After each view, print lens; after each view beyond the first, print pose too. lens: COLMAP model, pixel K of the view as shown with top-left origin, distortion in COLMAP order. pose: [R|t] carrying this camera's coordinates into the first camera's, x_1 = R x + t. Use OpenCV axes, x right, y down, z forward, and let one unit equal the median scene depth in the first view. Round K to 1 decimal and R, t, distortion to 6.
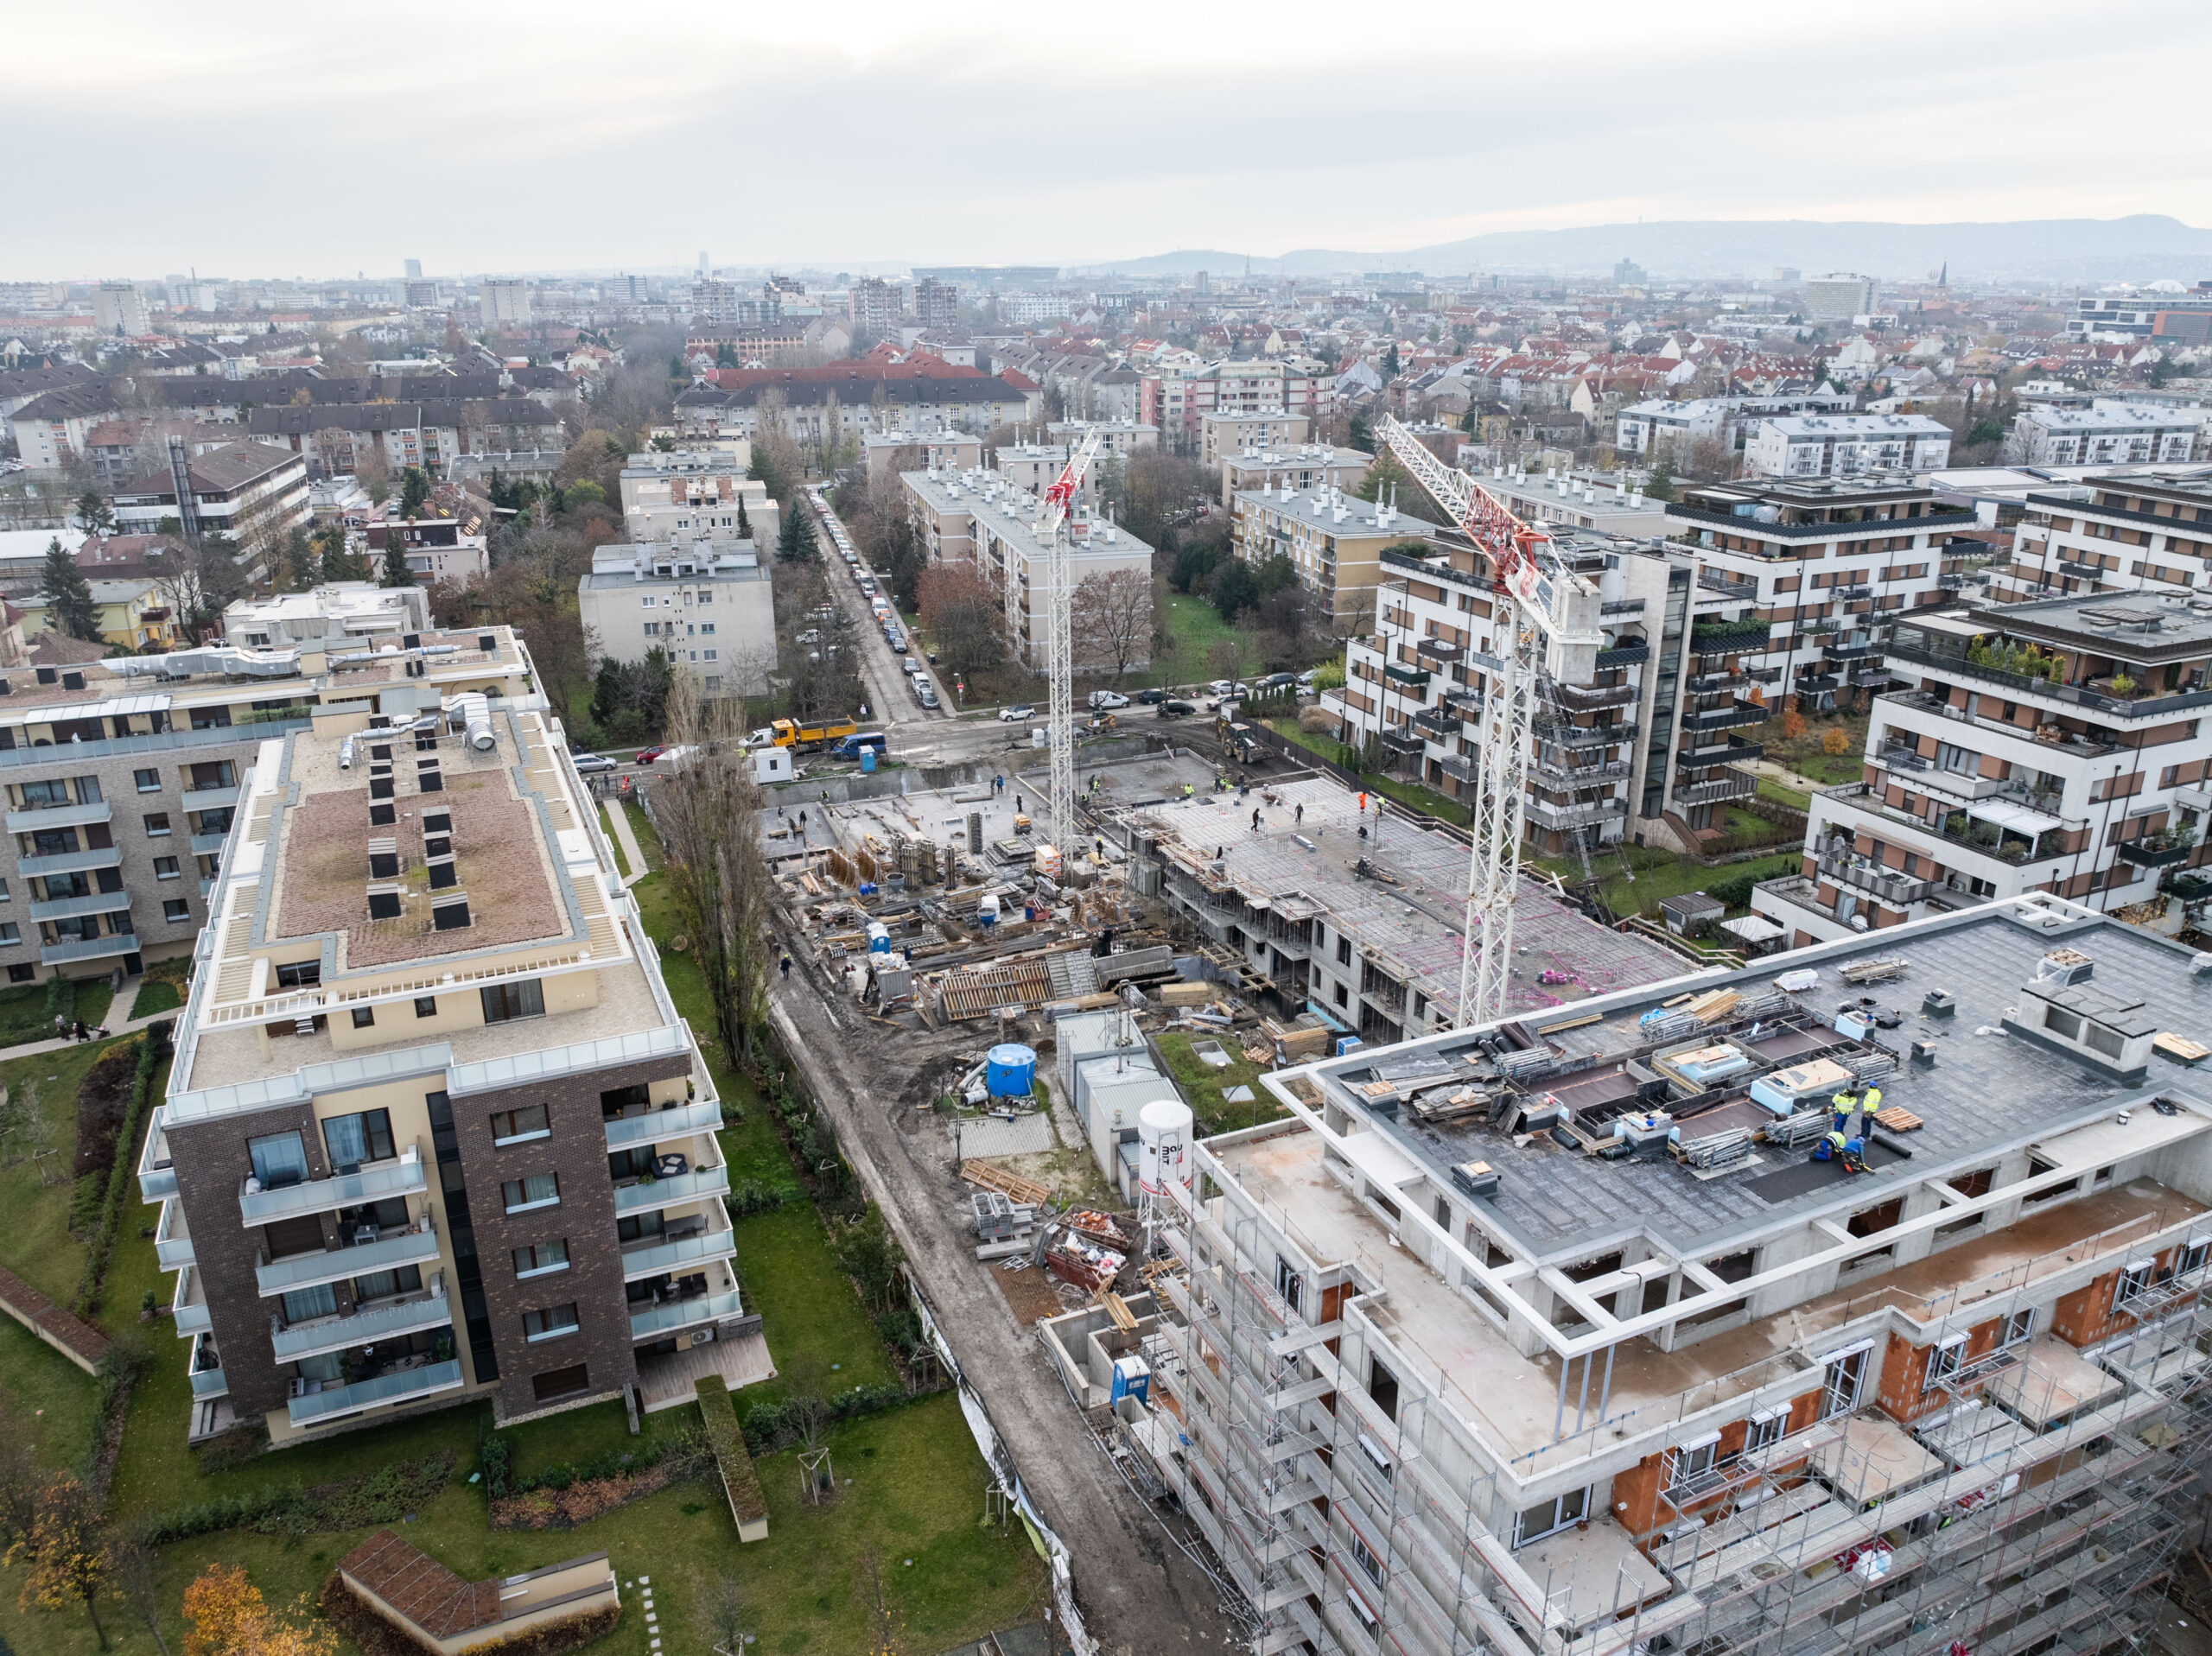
lens RADIAL K [[1582.9, 0, 1106.0], [0, 1582.9, 828.0], [0, 0, 1]] dist [-0.058114, 0.029850]
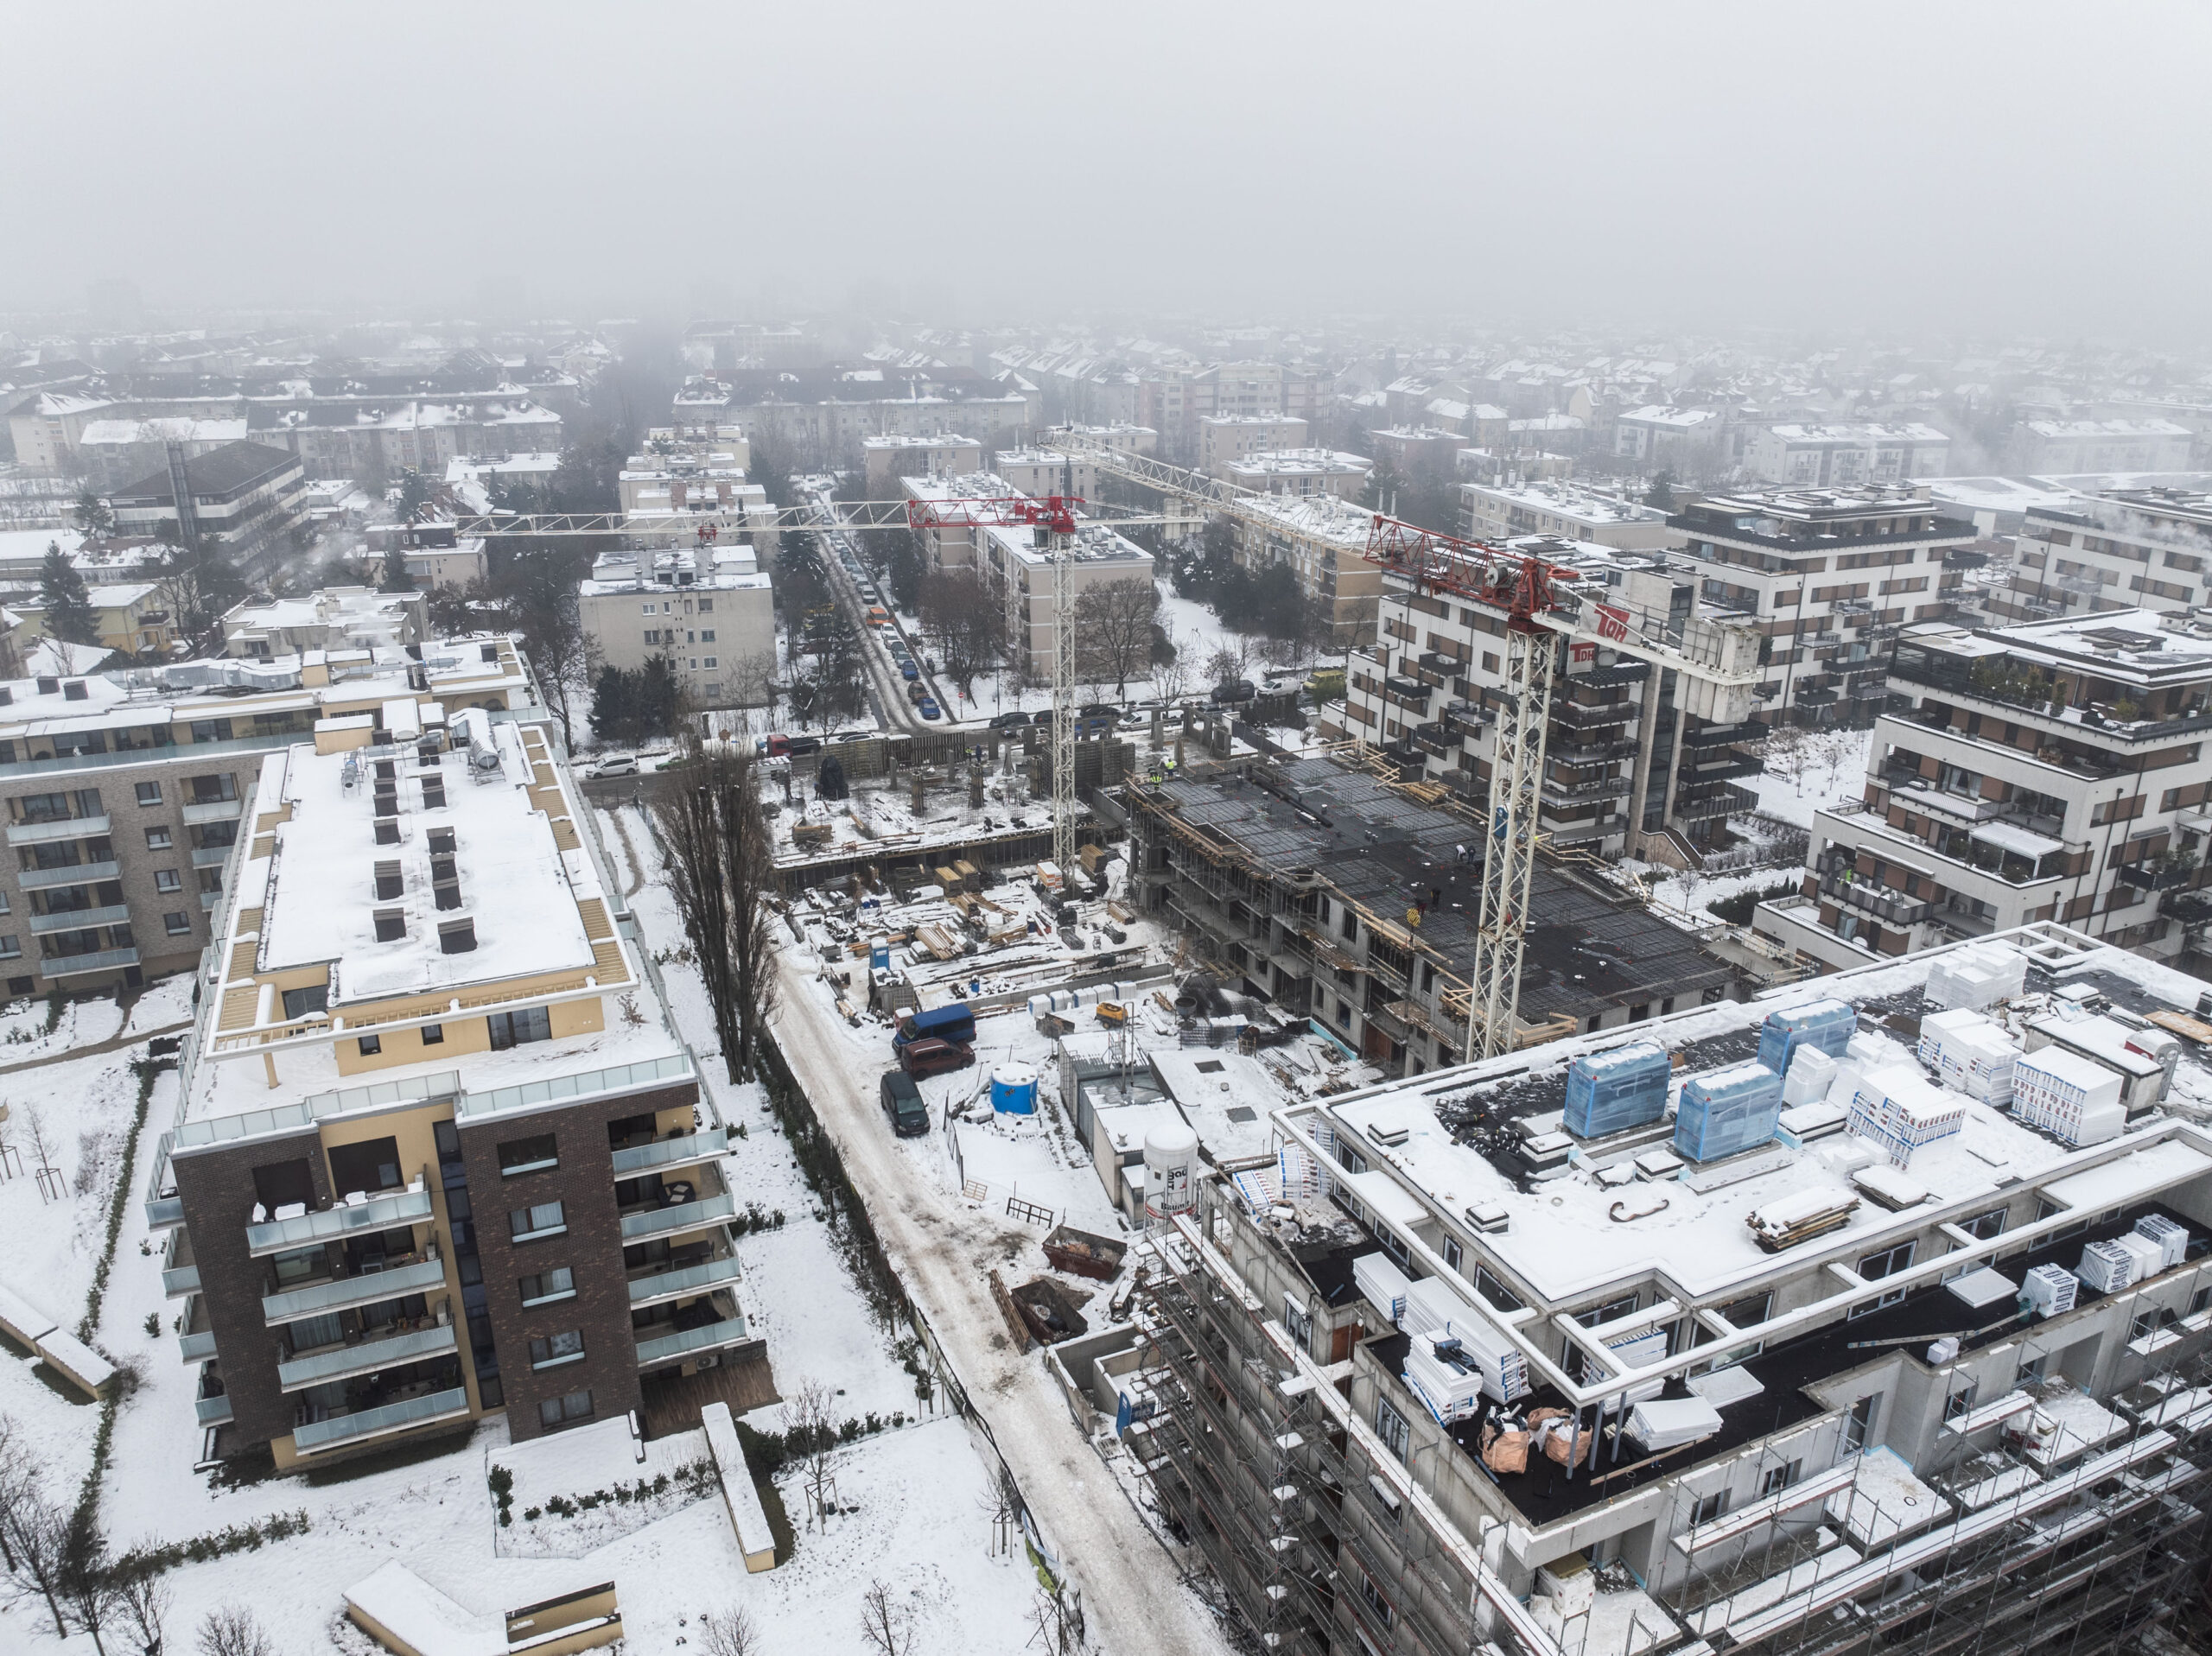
lens RADIAL K [[1582.9, 0, 1106.0], [0, 1582.9, 828.0], [0, 0, 1]] dist [-0.058114, 0.029850]
pose [[0.999984, 0.004391, 0.003522, -0.004550], [-0.004396, 0.999989, 0.001650, -0.010345], [-0.003514, -0.001666, 0.999992, 0.000118]]
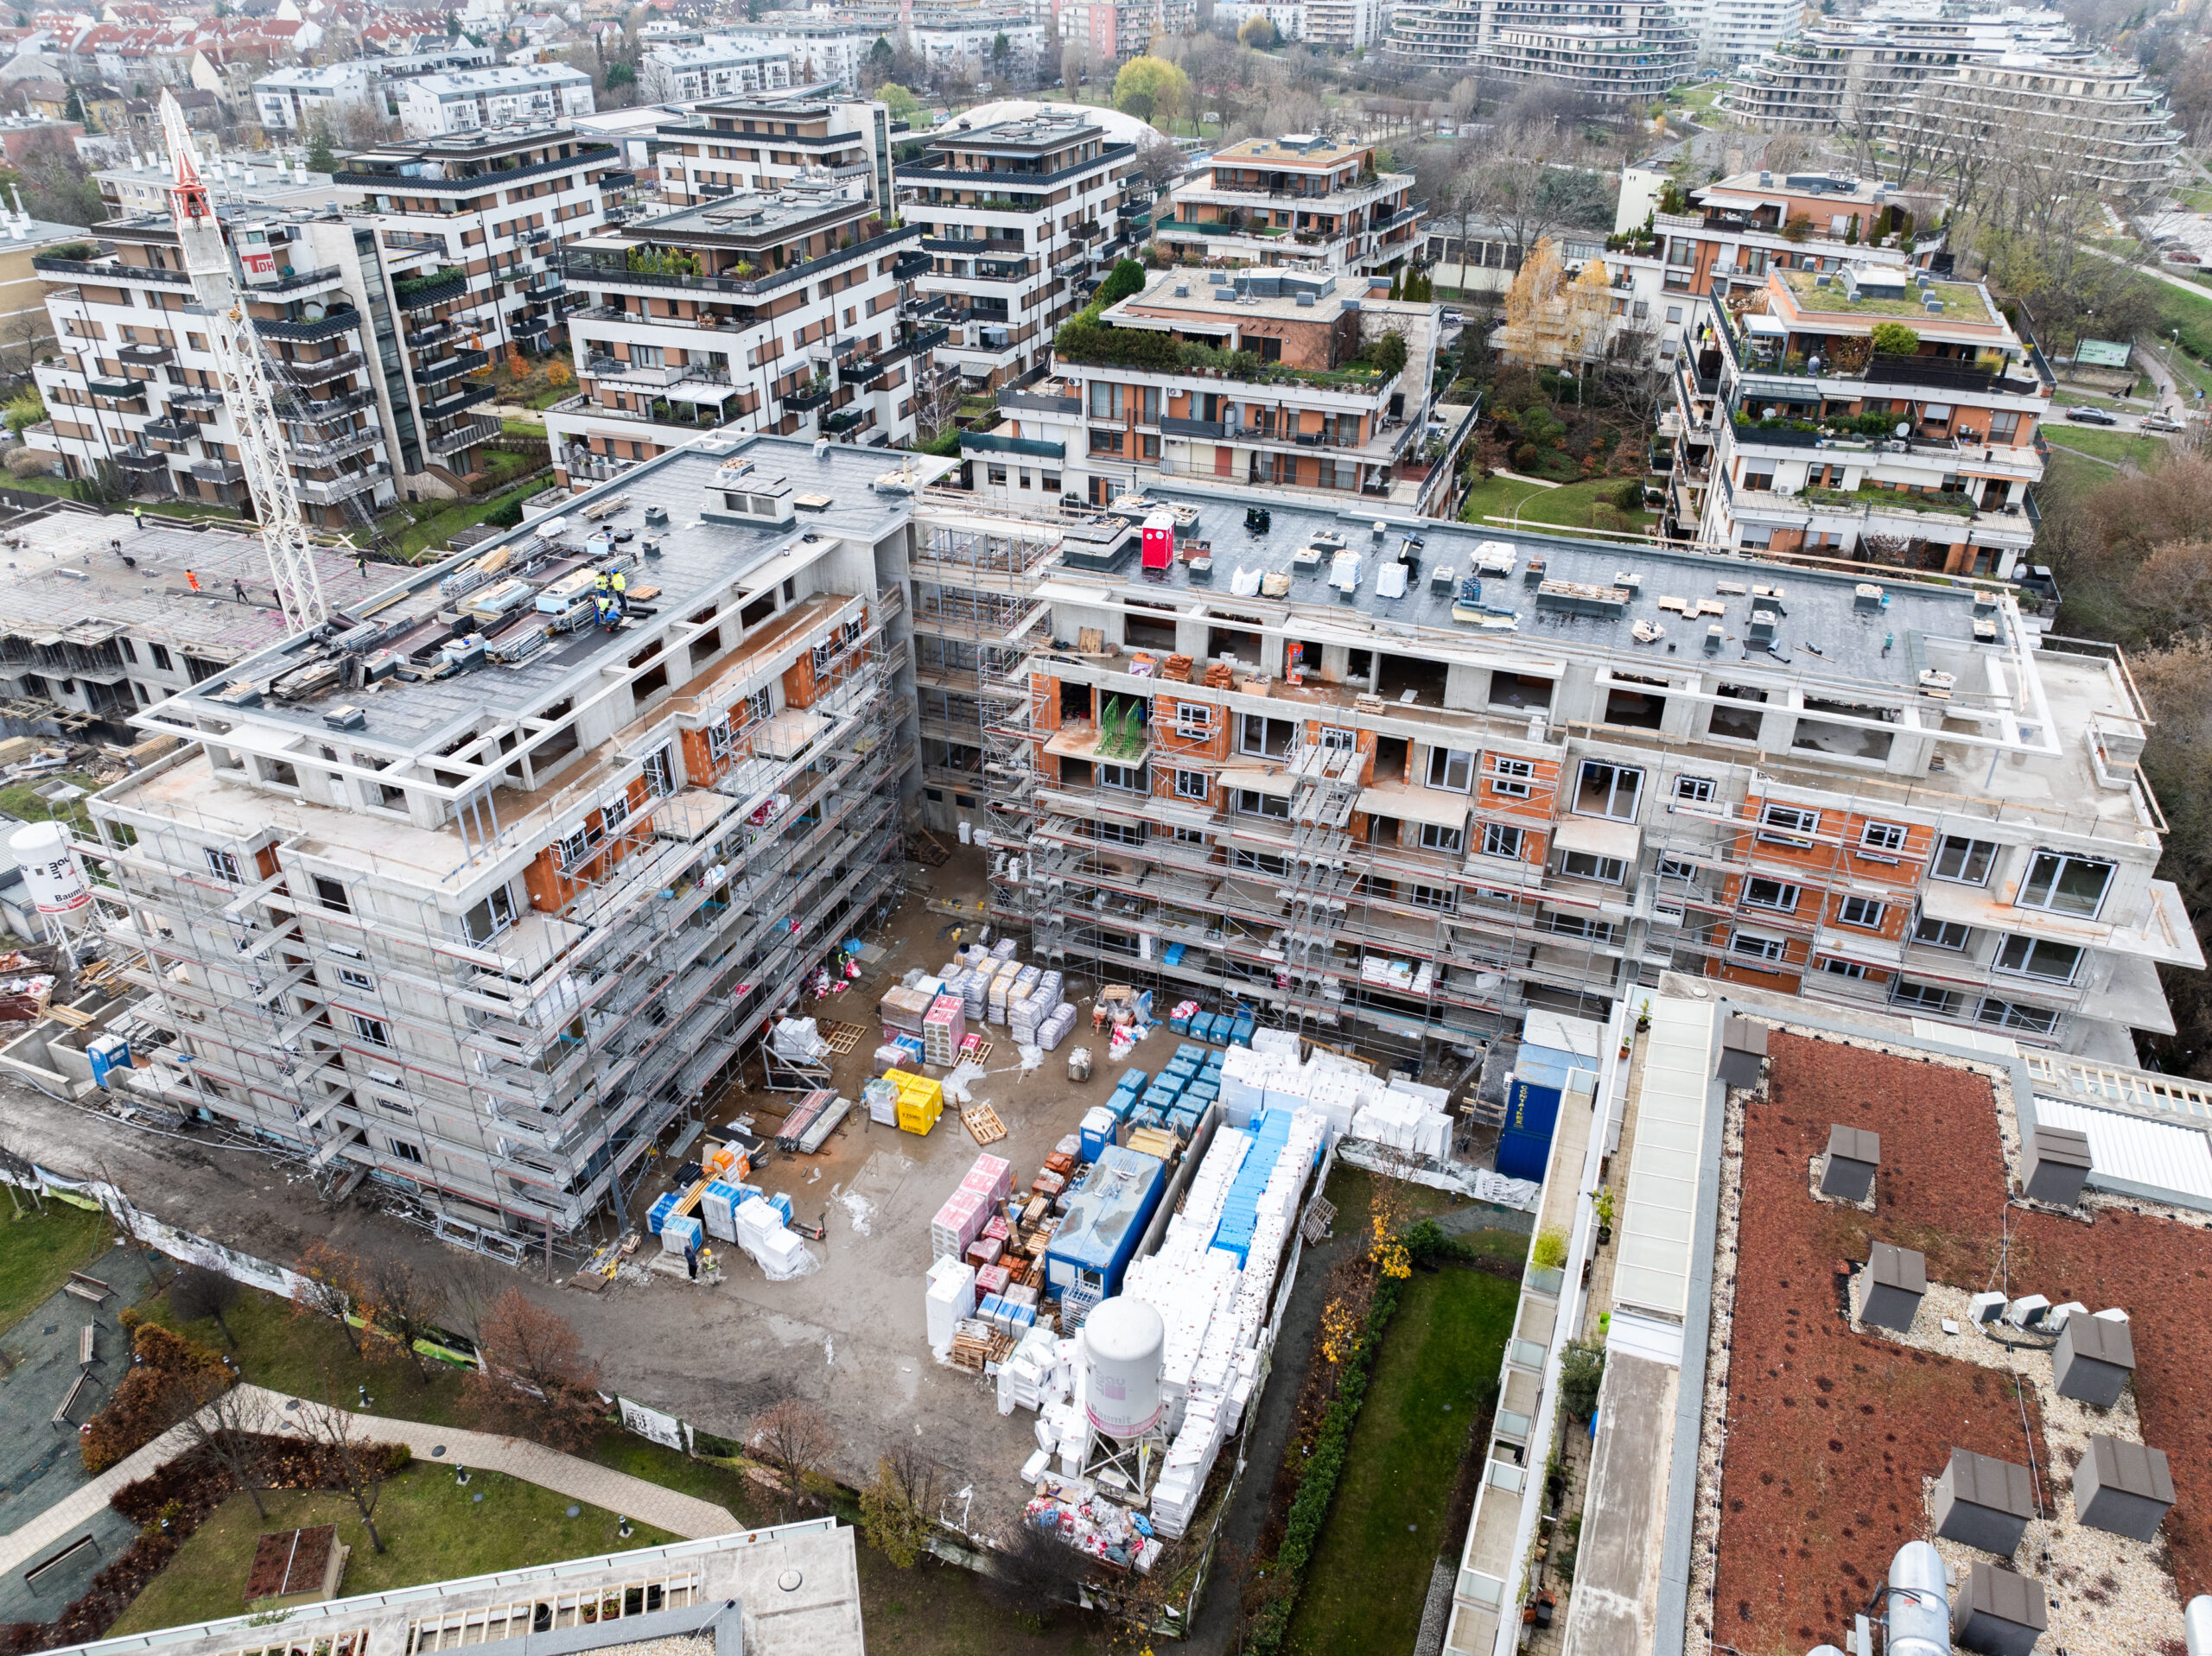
lens RADIAL K [[1571.4, 0, 1104.8], [0, 1571.4, 838.7], [0, 0, 1]] dist [-0.067436, 0.050921]
pose [[0.718136, -0.357639, 0.596971, -0.037854], [0.232400, 0.931839, 0.278686, 0.040641], [-0.655951, -0.061398, 0.752303, -0.122626]]
